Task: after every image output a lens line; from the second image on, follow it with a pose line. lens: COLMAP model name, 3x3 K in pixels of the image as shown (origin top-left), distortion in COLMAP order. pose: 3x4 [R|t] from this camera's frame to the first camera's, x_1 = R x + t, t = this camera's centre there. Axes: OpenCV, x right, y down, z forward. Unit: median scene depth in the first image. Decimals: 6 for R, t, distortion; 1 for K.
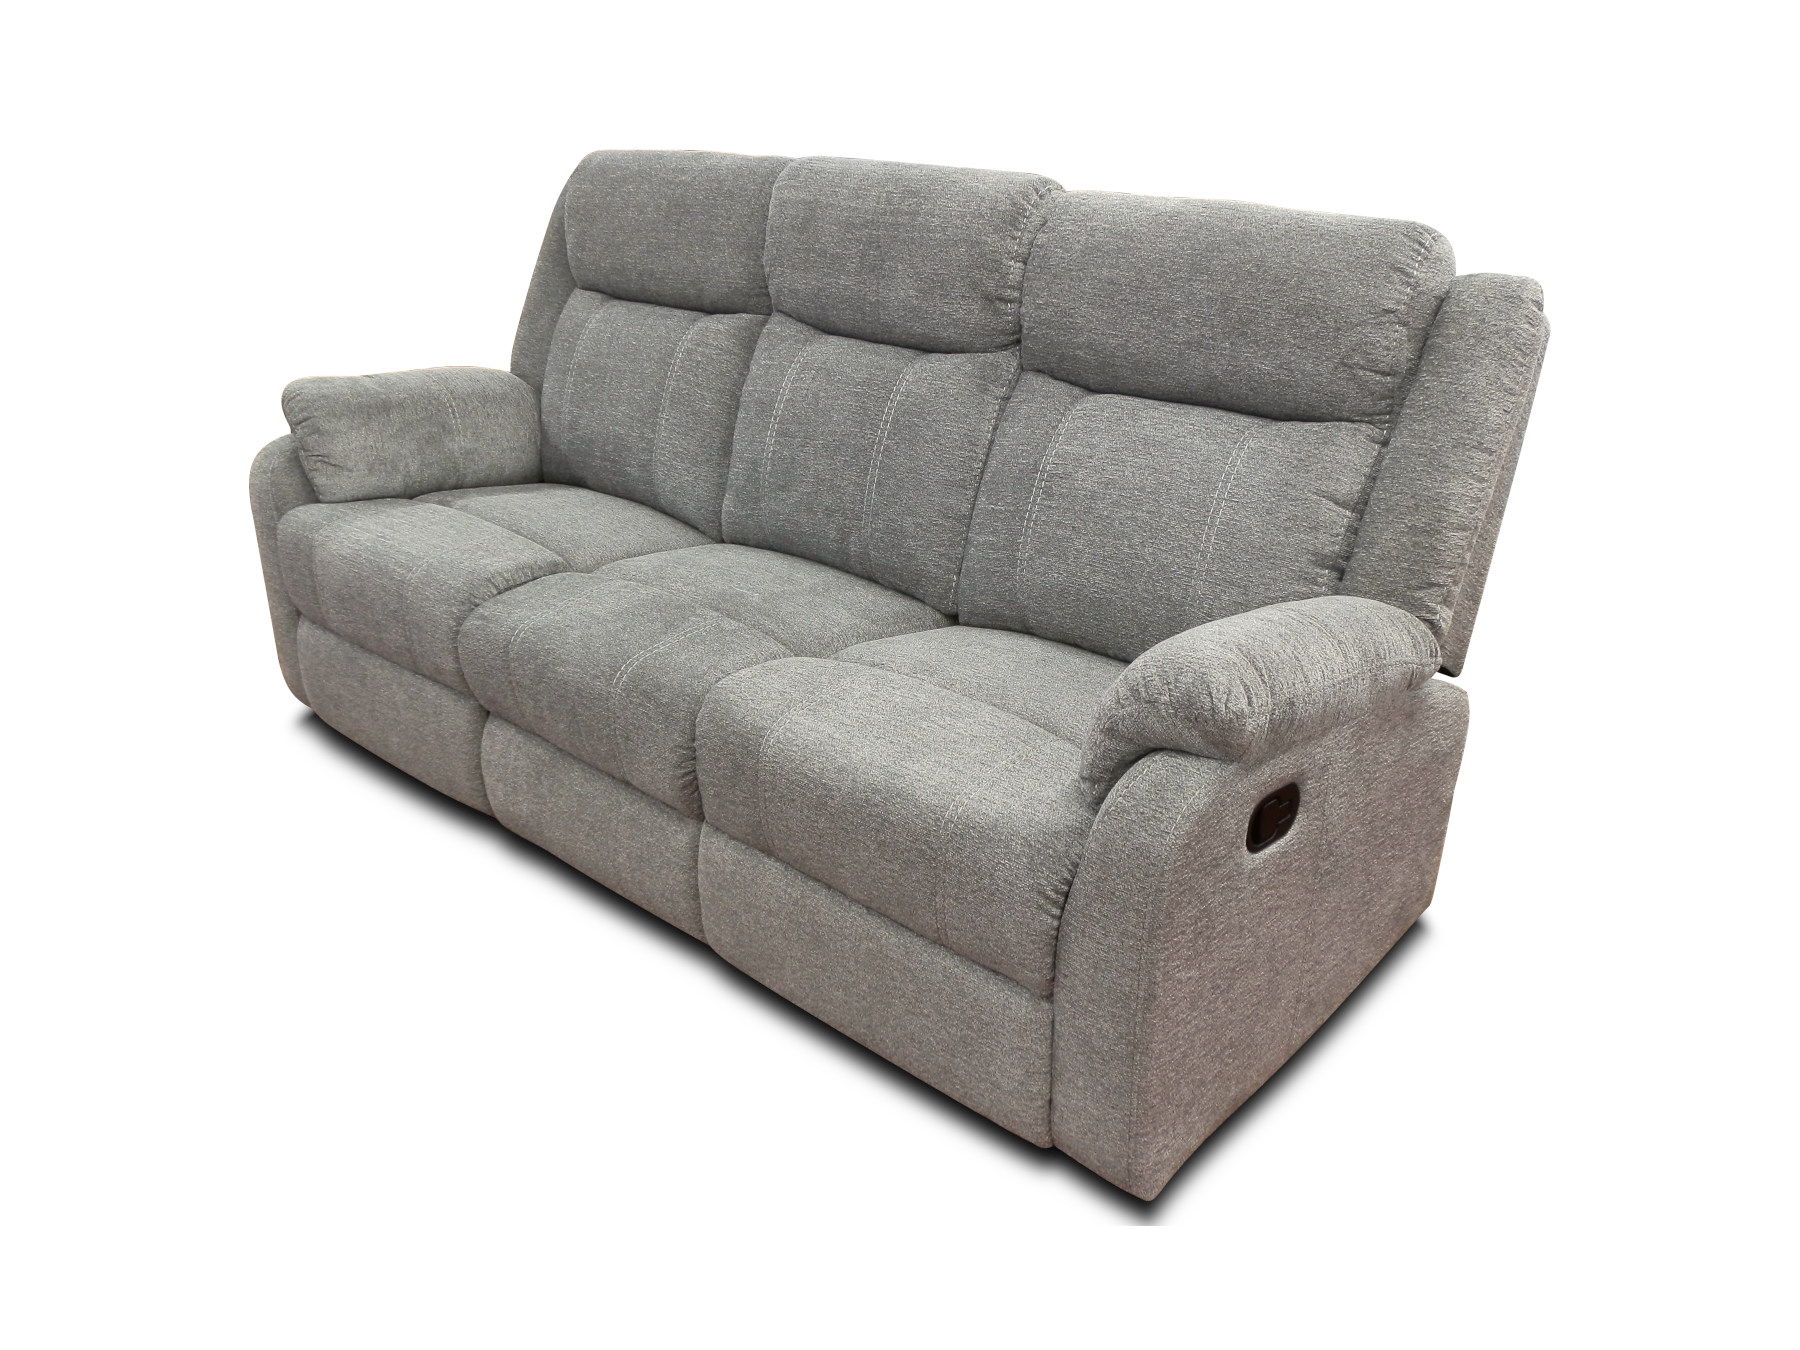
lens RADIAL K [[1432.7, 0, 924.4], [0, 1432.7, 683.0], [0, 0, 1]] dist [-0.004402, -0.002613]
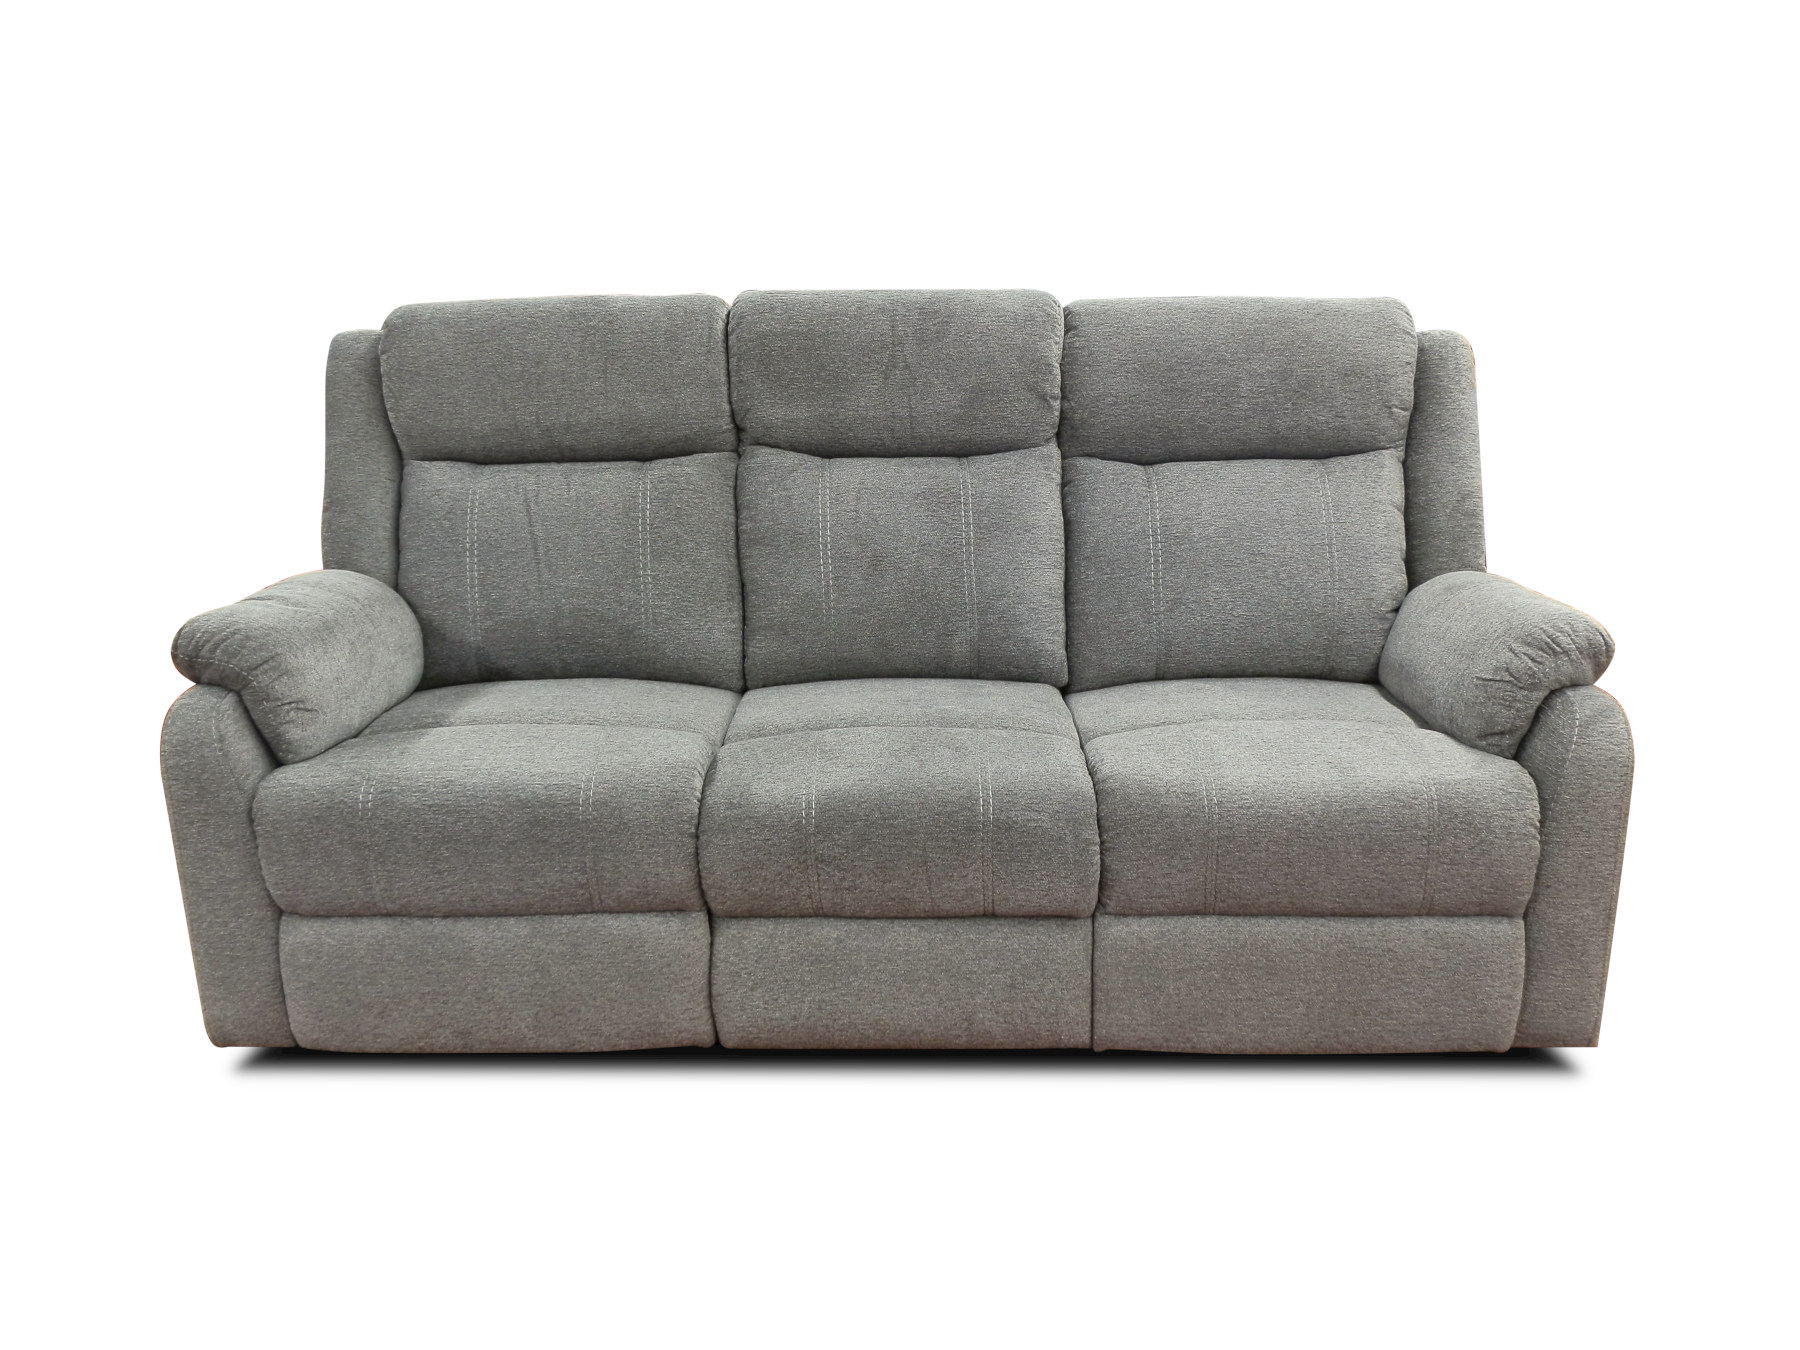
lens RADIAL K [[1472.7, 0, 899.9], [0, 1472.7, 707.0], [0, 0, 1]] dist [-0.003075, -0.002023]
pose [[0.754037, -0.242009, 0.610623, -6.780025], [0.279947, 0.959394, 0.034541, -0.932019], [-0.594187, 0.144897, 0.791168, 1.679580]]
